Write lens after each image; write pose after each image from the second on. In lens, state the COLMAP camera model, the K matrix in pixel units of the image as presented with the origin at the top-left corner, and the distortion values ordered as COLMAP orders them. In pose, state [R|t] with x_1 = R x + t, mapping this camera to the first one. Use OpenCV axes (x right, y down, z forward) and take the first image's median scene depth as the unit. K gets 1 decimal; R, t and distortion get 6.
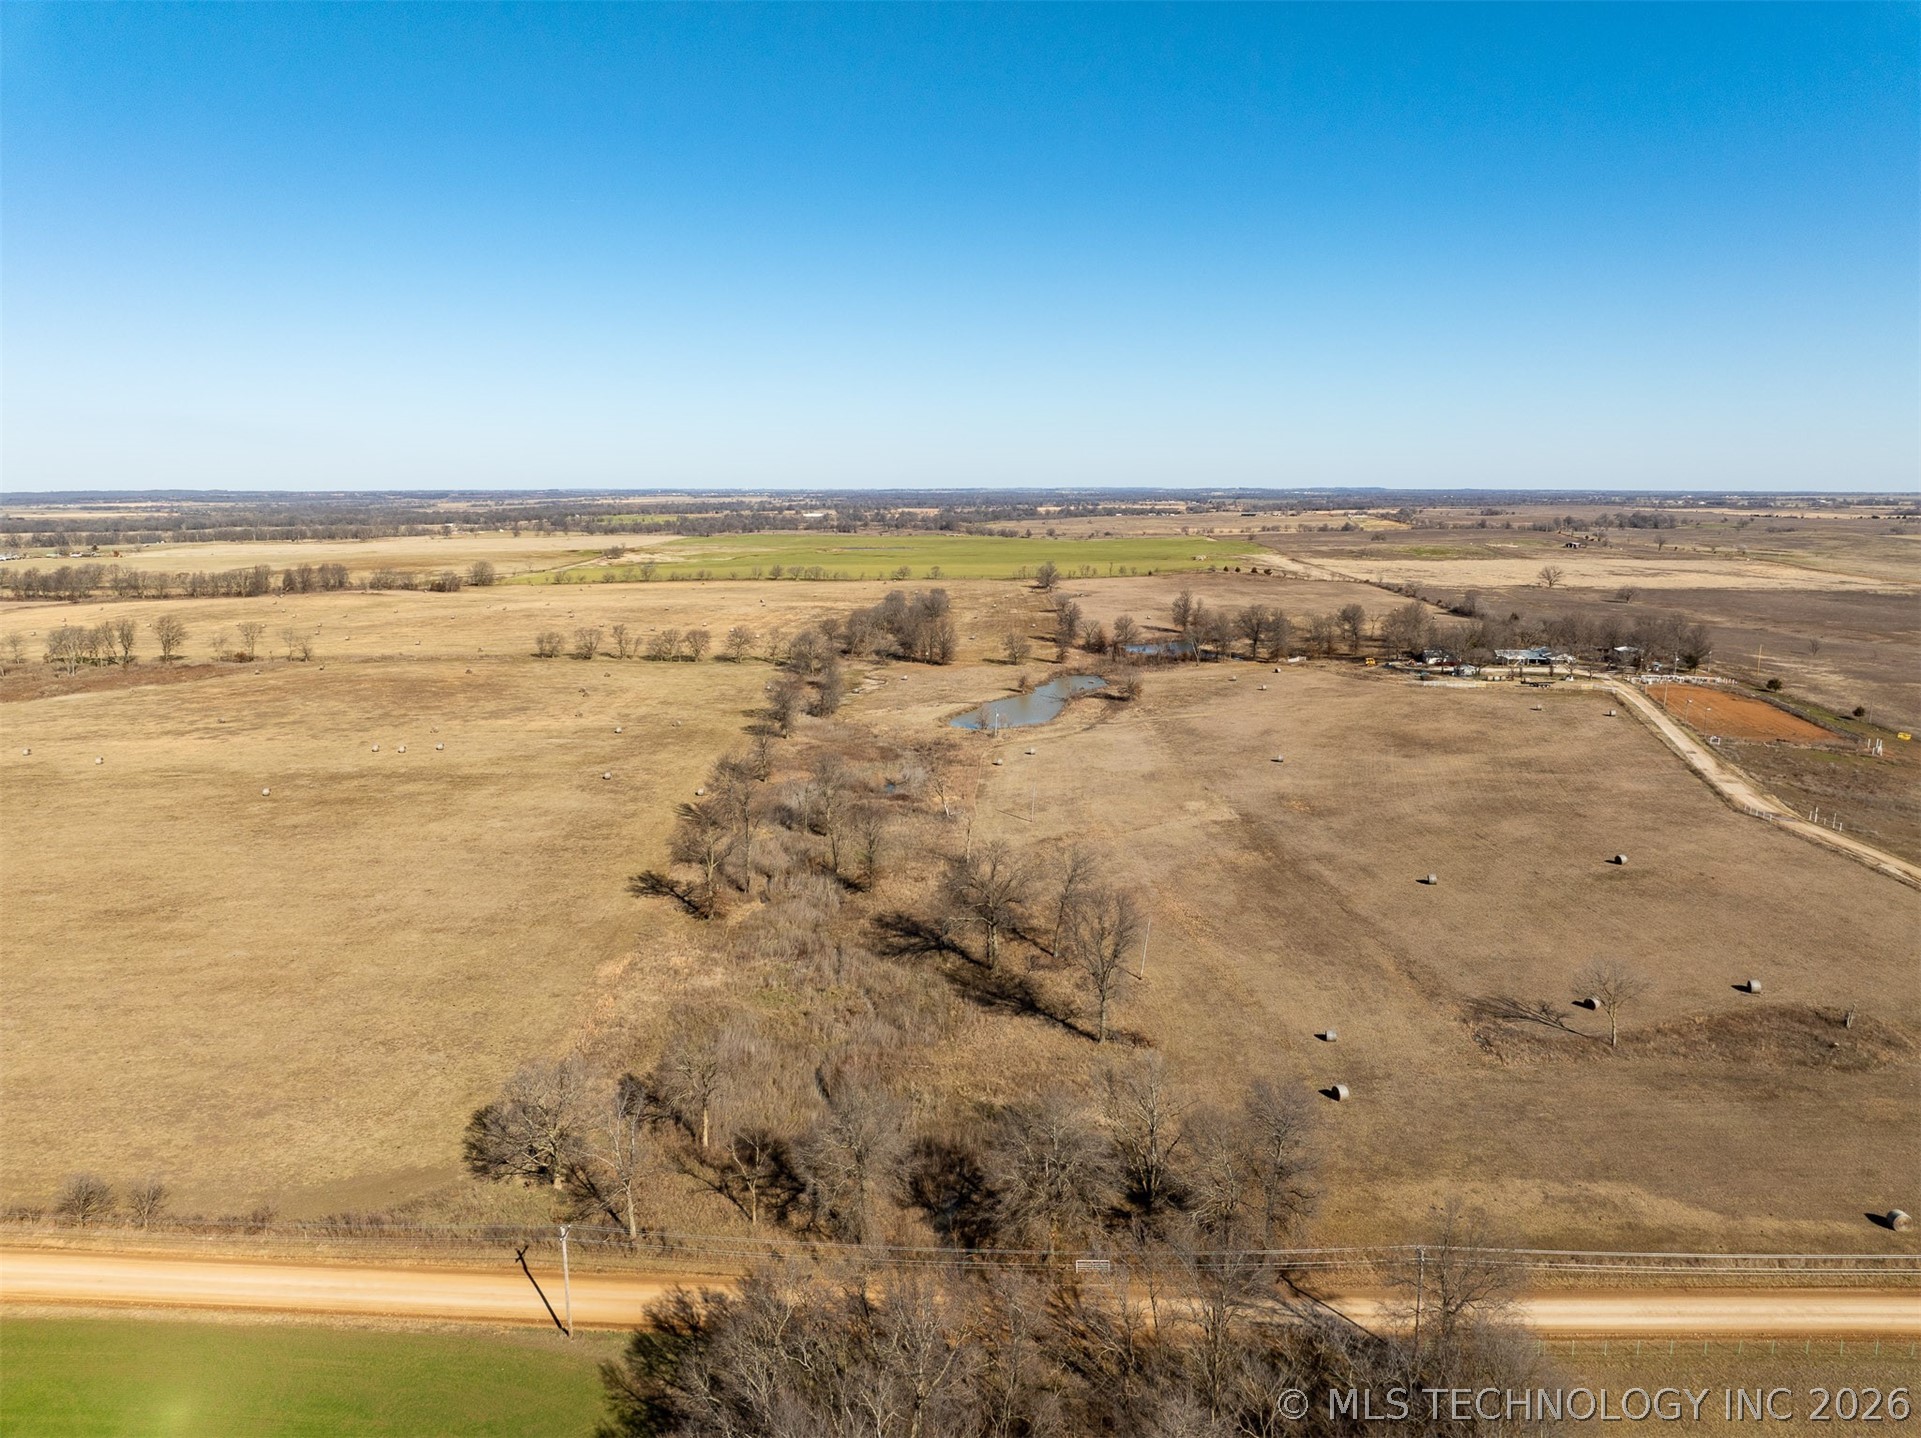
lens RADIAL K [[1397.3, 0, 958.7], [0, 1397.3, 714.9], [0, 0, 1]] dist [-0.044086, 0.018913]
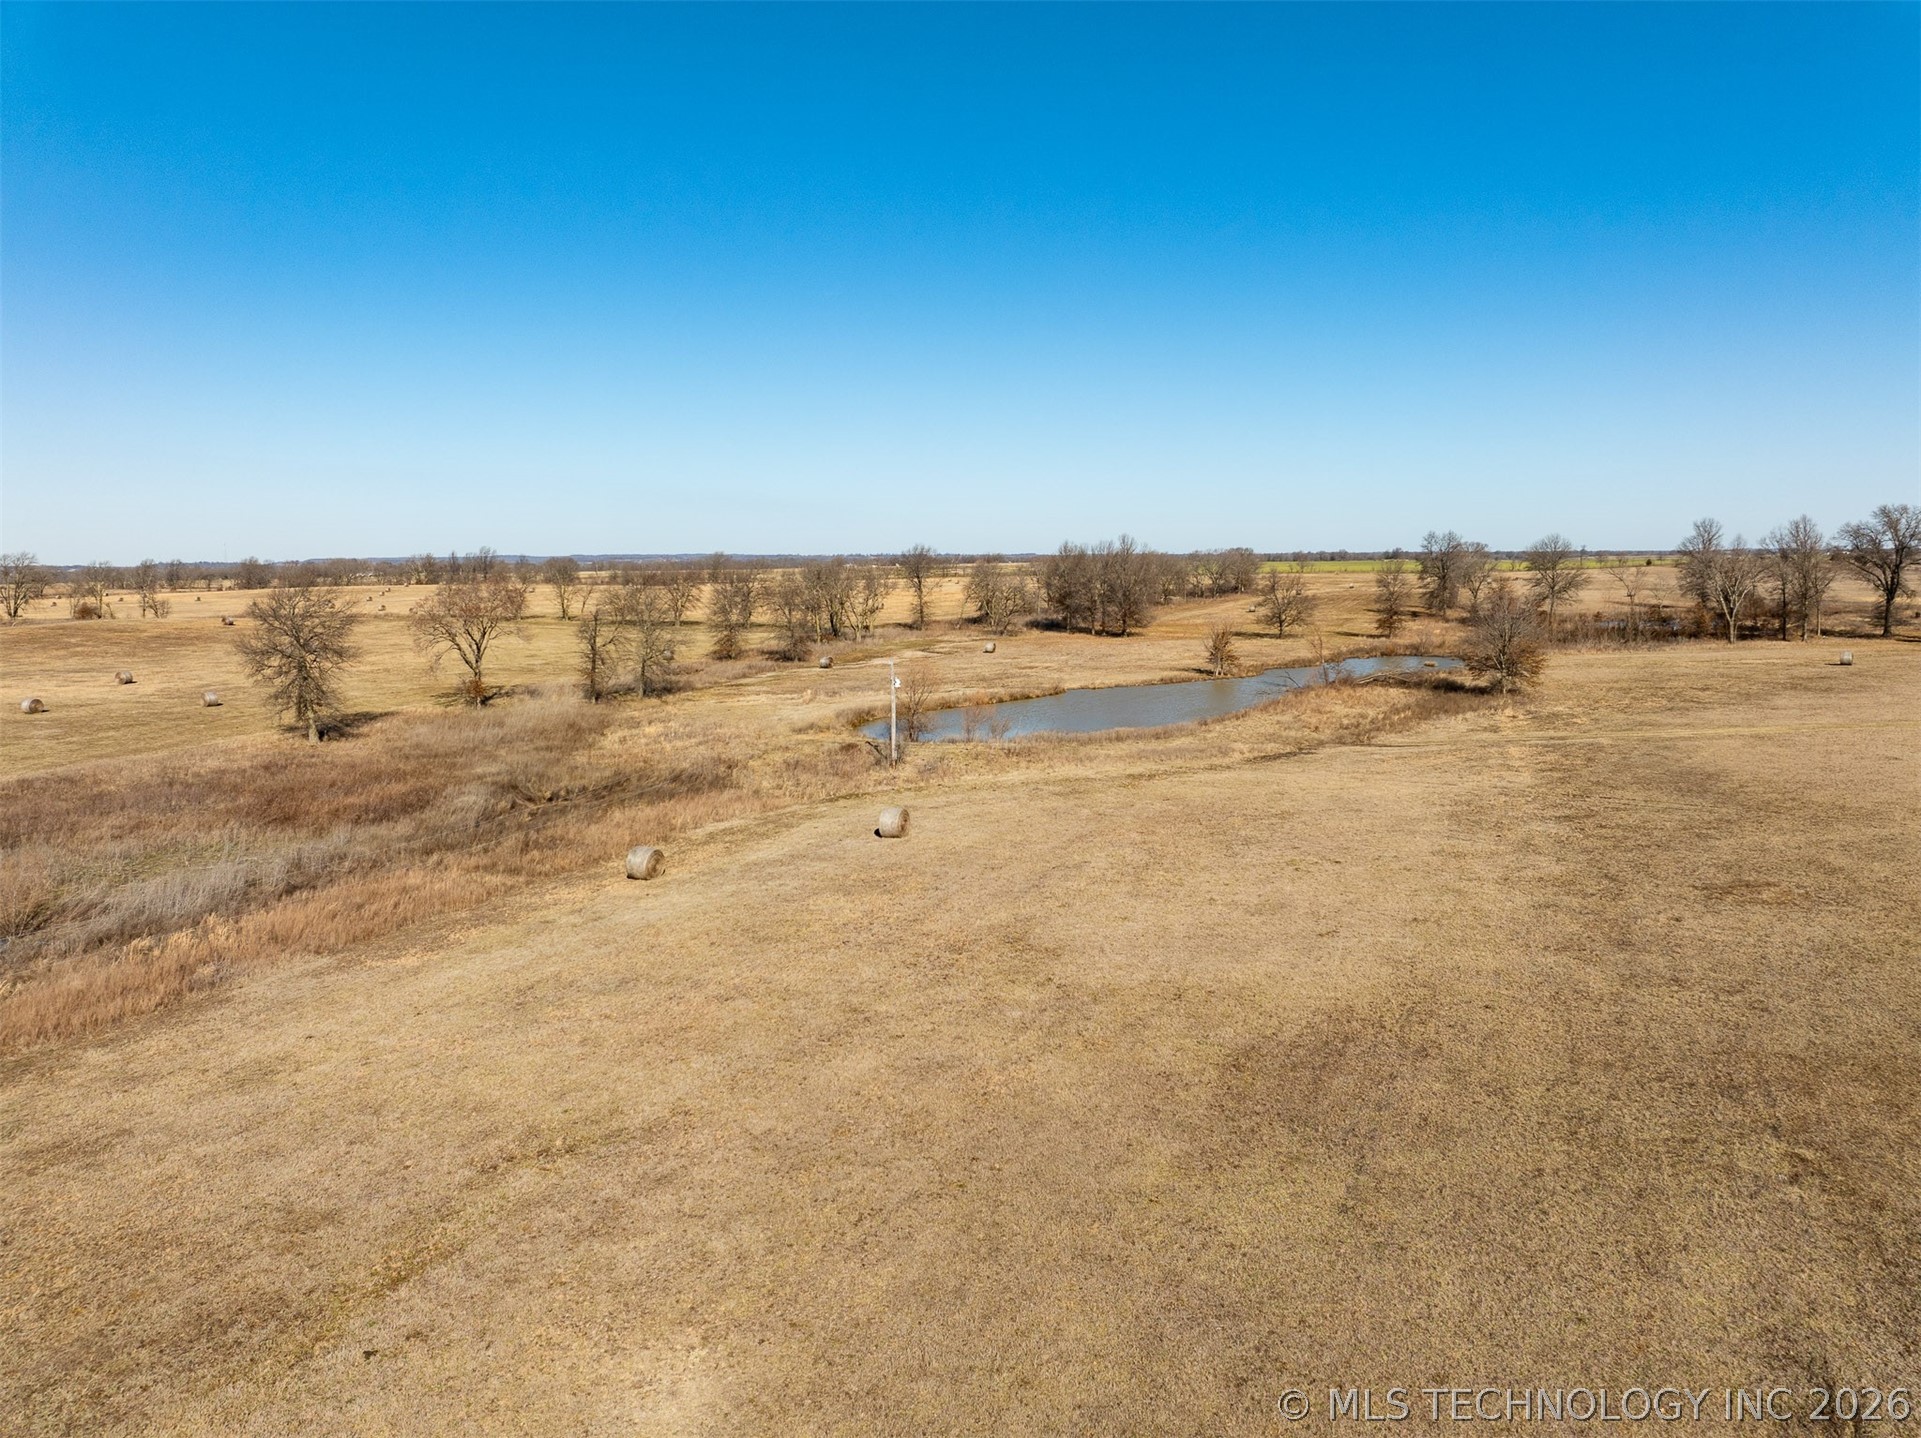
lens RADIAL K [[1397.3, 0, 961.4], [0, 1397.3, 728.1], [0, 0, 1]] dist [-0.044086, 0.018913]
pose [[0.943578, 0.037660, -0.329002, 0.096561], [-0.050519, 0.998254, -0.030622, 0.012262], [0.327274, 0.045515, 0.943833, 0.568386]]
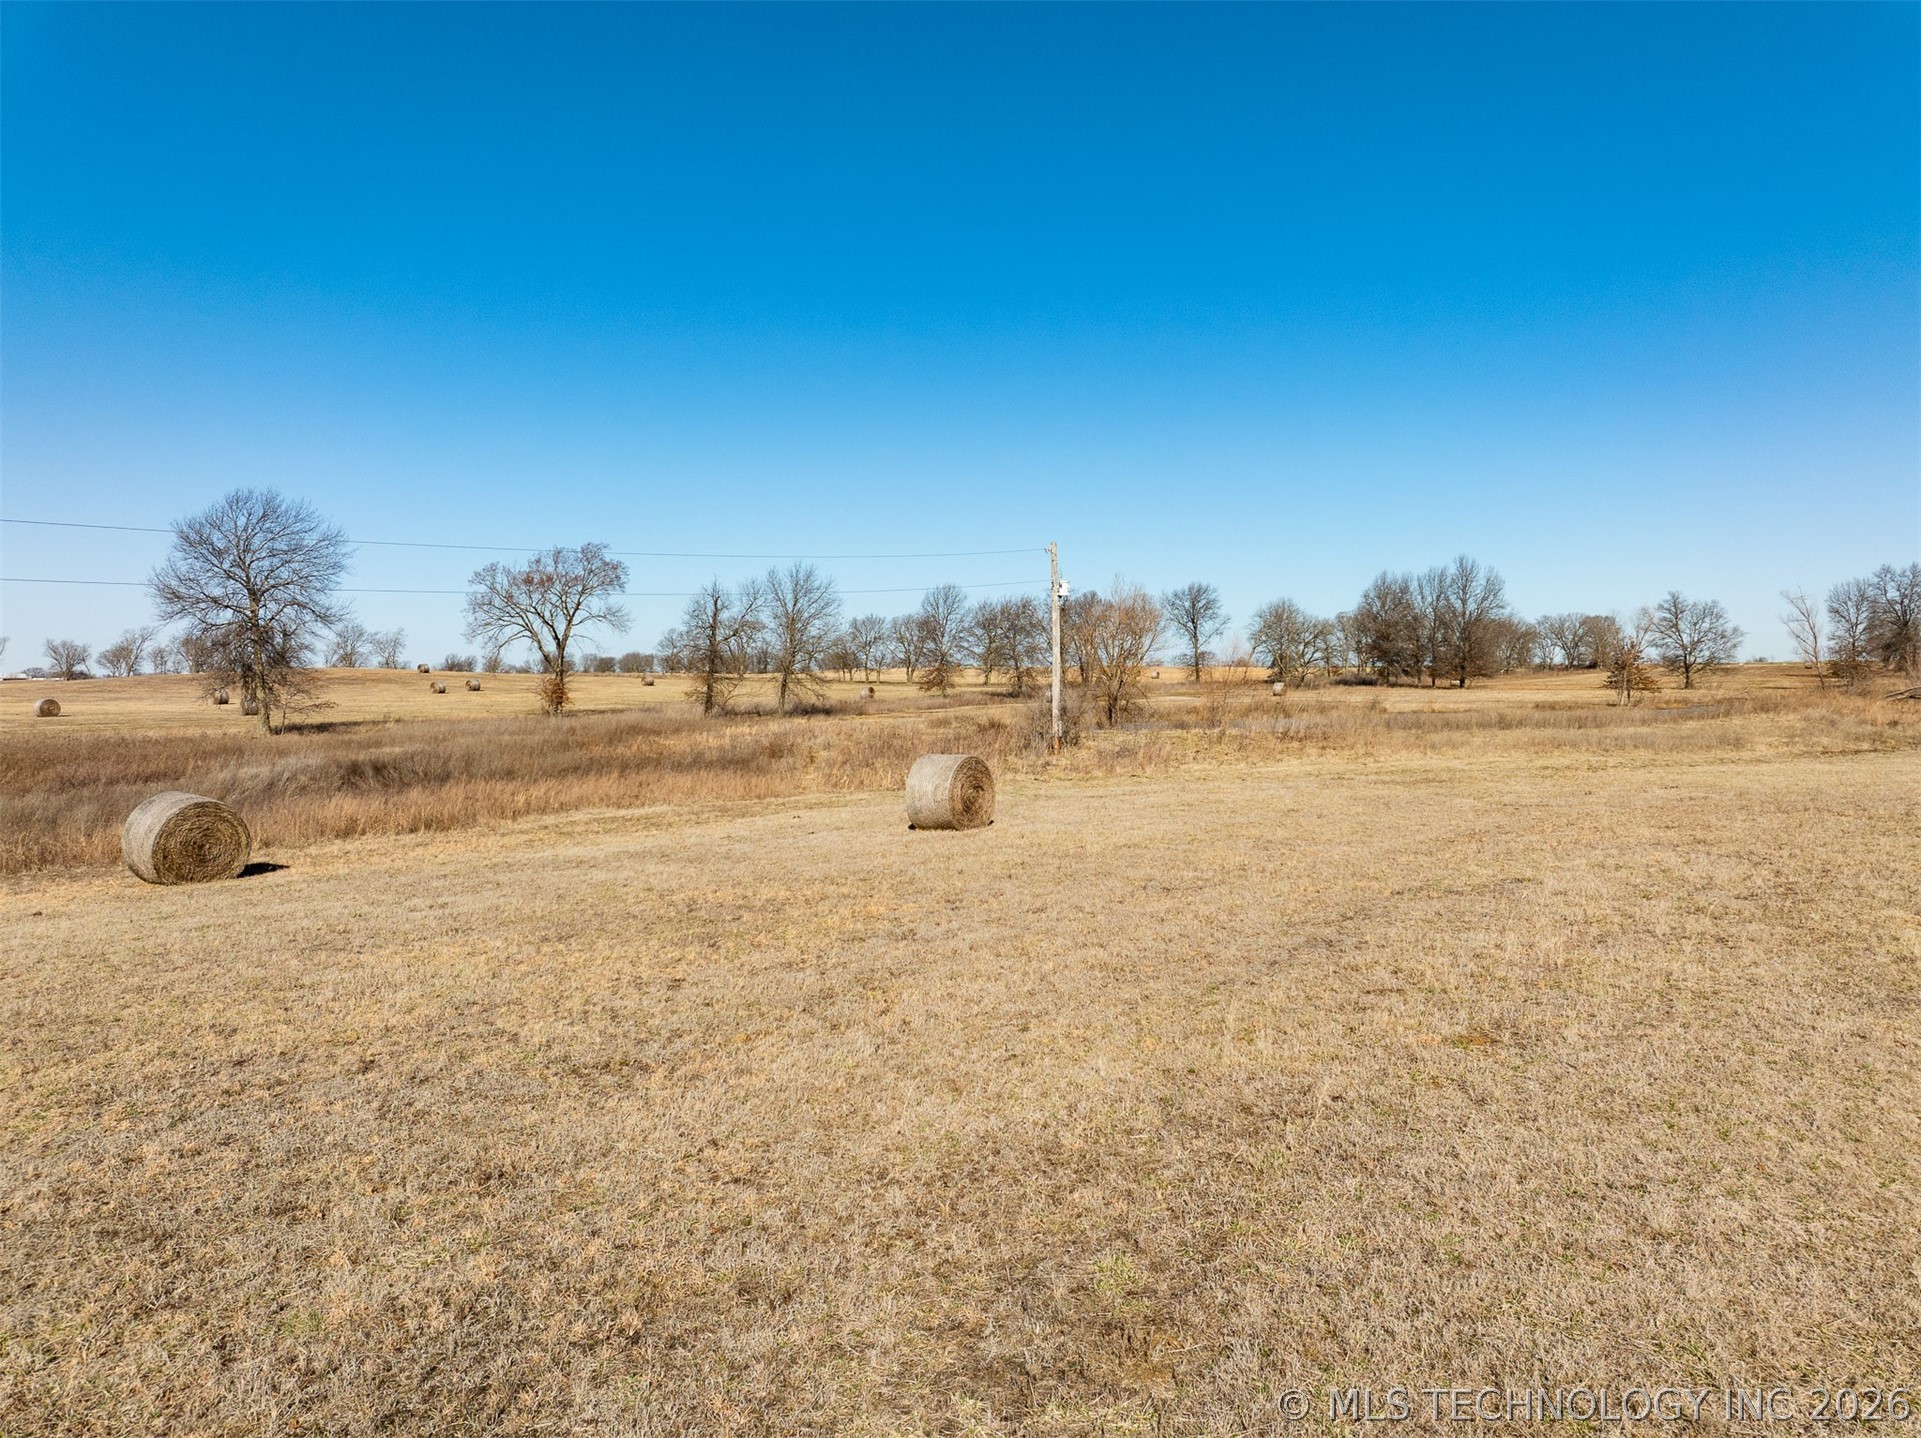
lens RADIAL K [[1397.3, 0, 965.1], [0, 1397.3, 707.3], [0, 0, 1]] dist [-0.044086, 0.018913]
pose [[0.852040, 0.011321, -0.523354, 0.068837], [-0.085845, 0.989253, -0.118361, 0.022154], [0.516389, 0.145775, 0.843855, 0.667806]]
